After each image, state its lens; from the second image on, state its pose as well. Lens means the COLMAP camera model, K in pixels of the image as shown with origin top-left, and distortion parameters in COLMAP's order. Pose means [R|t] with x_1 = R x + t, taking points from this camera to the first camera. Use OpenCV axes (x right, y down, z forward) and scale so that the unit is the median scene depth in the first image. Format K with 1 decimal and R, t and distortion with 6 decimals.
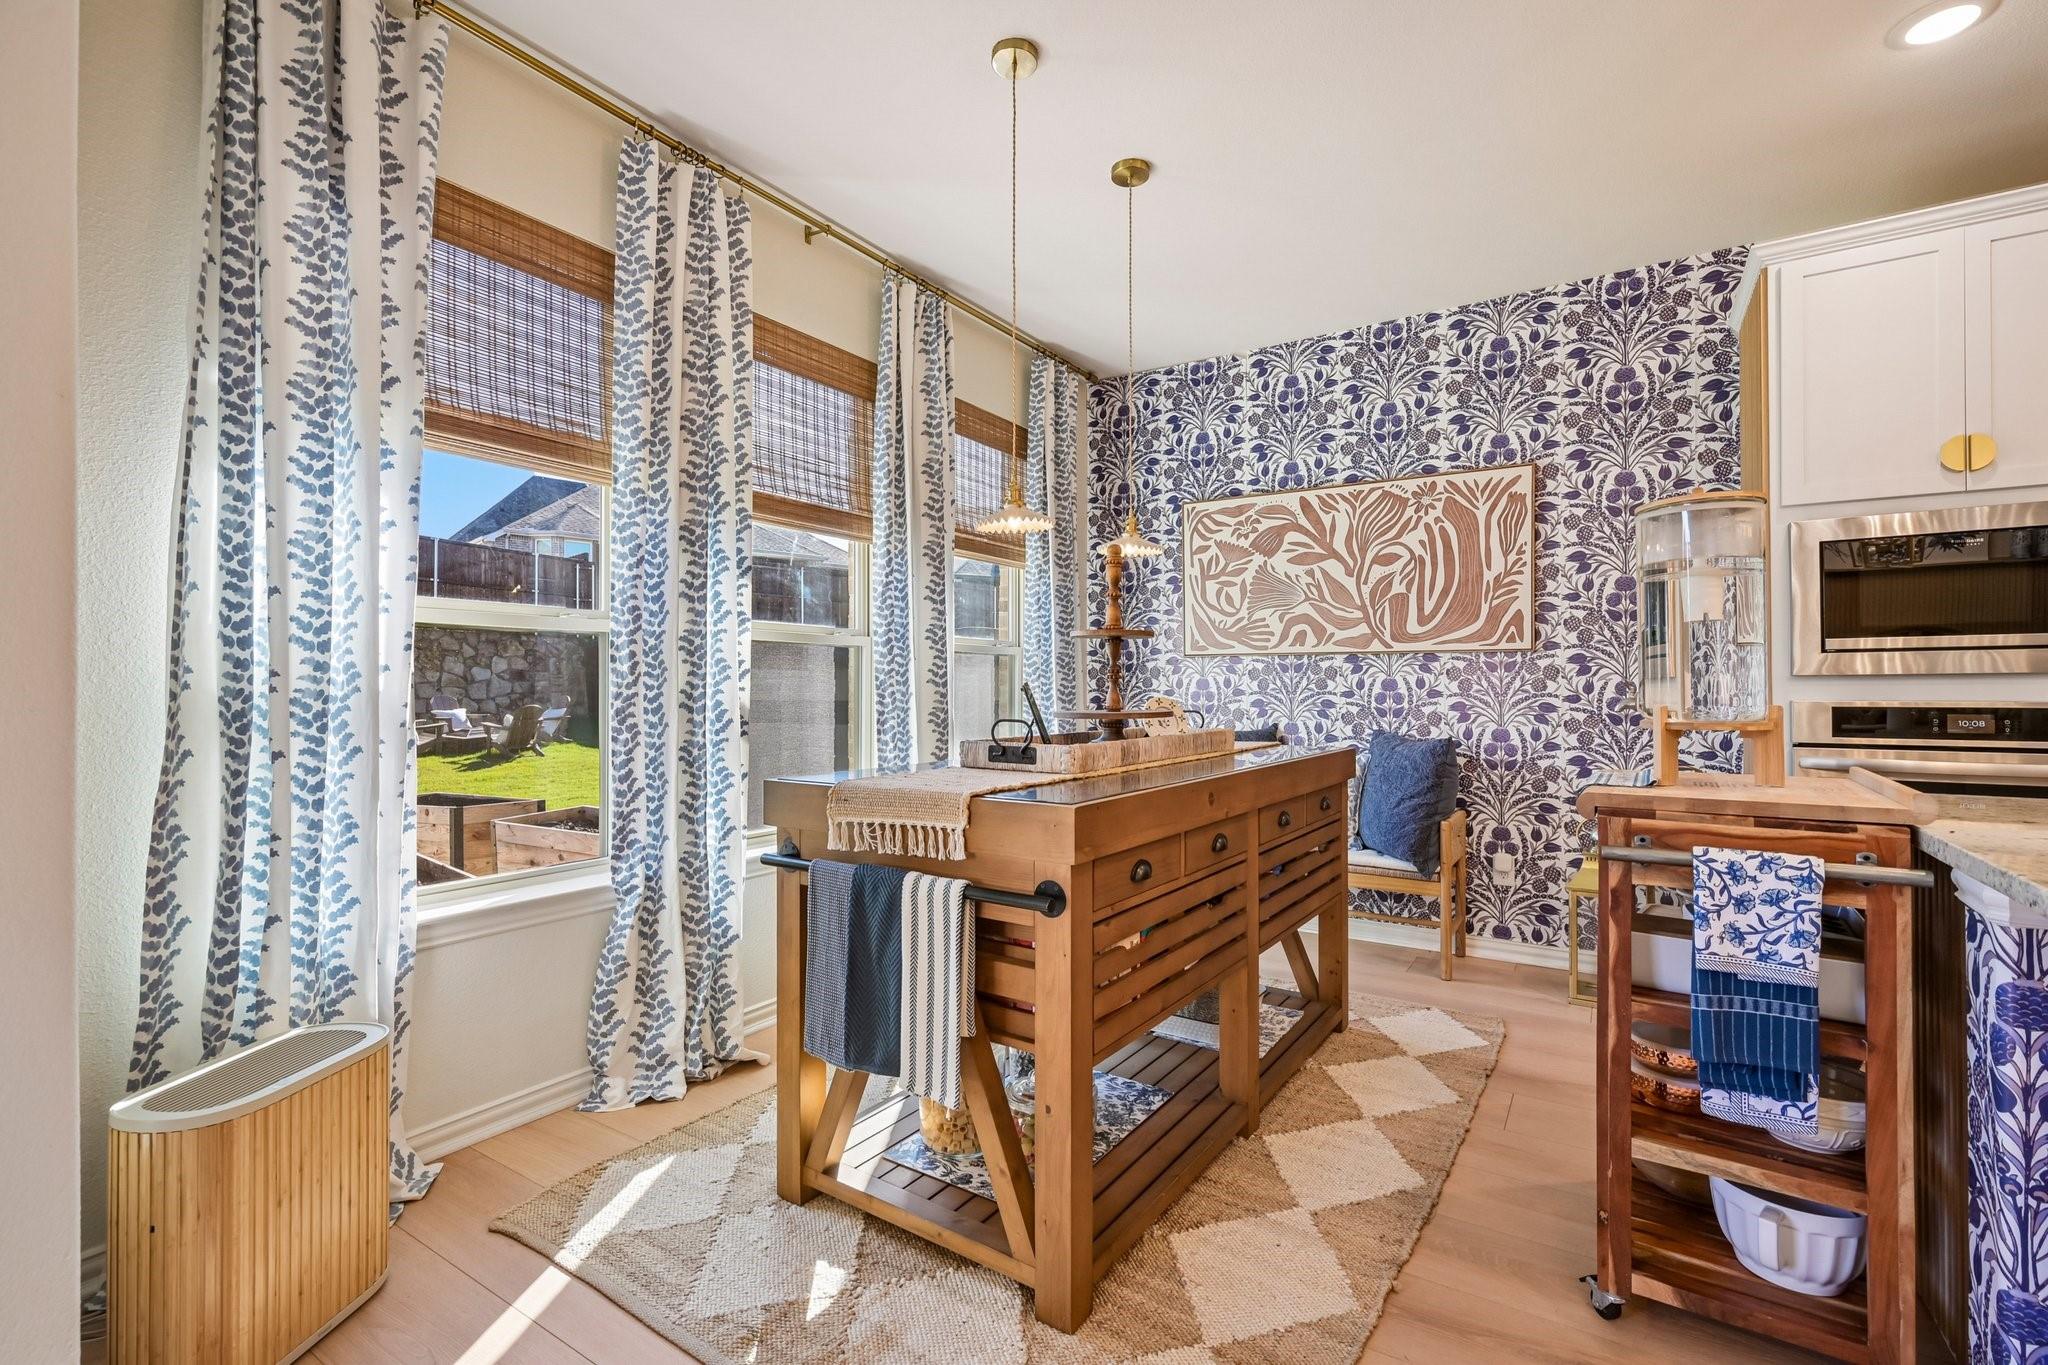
lens RADIAL K [[924.0, 0, 1021.5], [0, 924.0, 679.6], [0, 0, 1]] dist [0.005434, 0.001304]
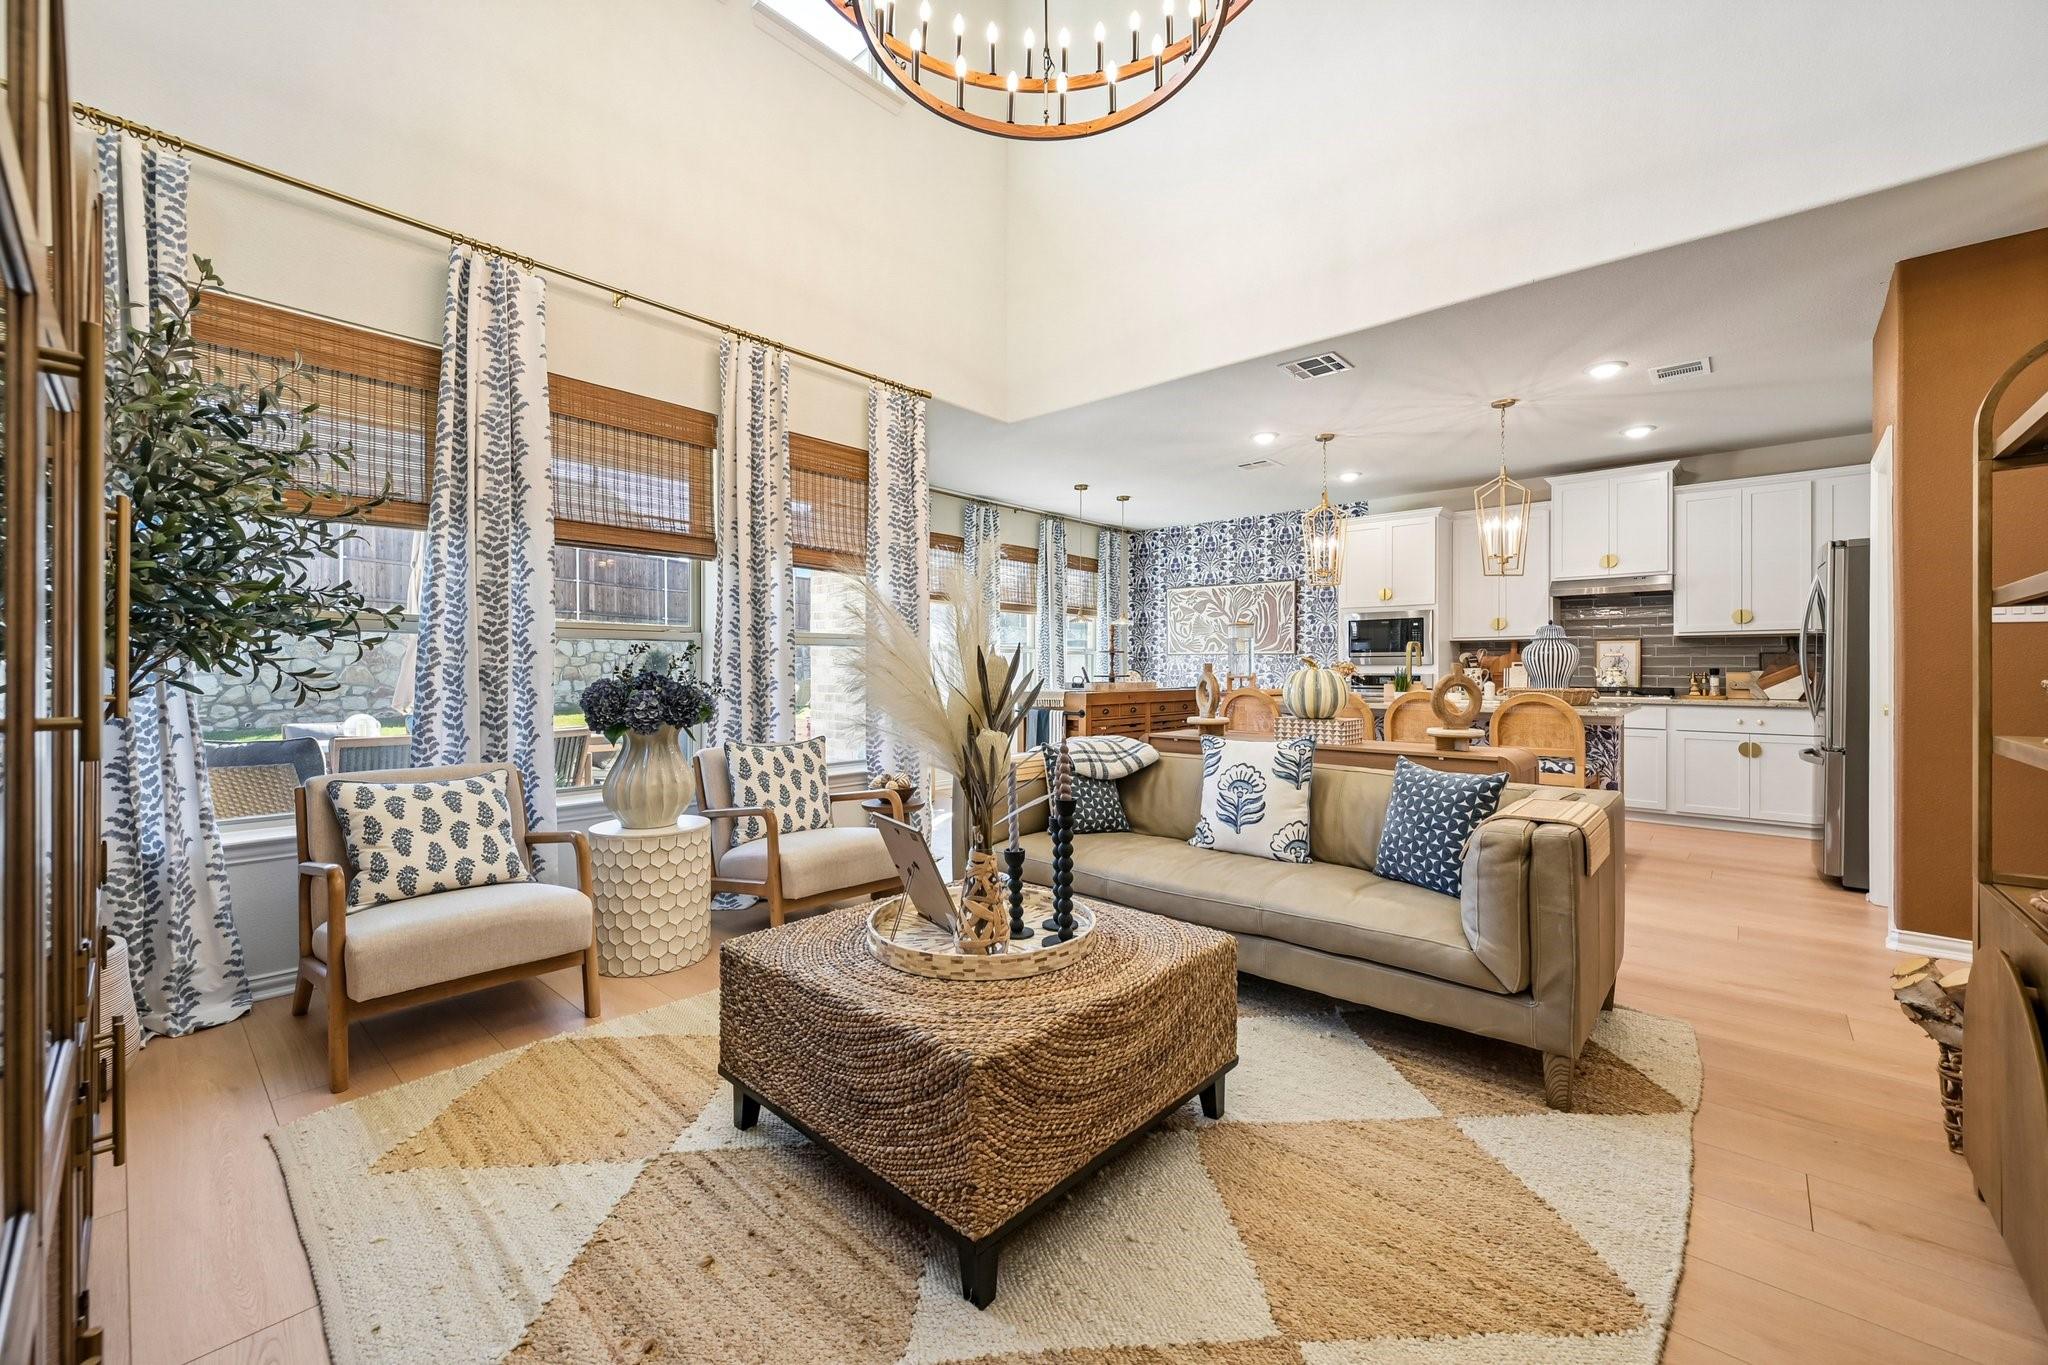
lens RADIAL K [[810.1, 0, 1026.1], [0, 810.1, 670.6], [0, 0, 1]] dist [0.000788, 0.000907]
pose [[0.989782, 0.003126, -0.142556, 0.133042], [-0.001541, 0.999936, 0.011222, -0.009311], [0.142582, -0.010888, 0.989723, -1.213943]]
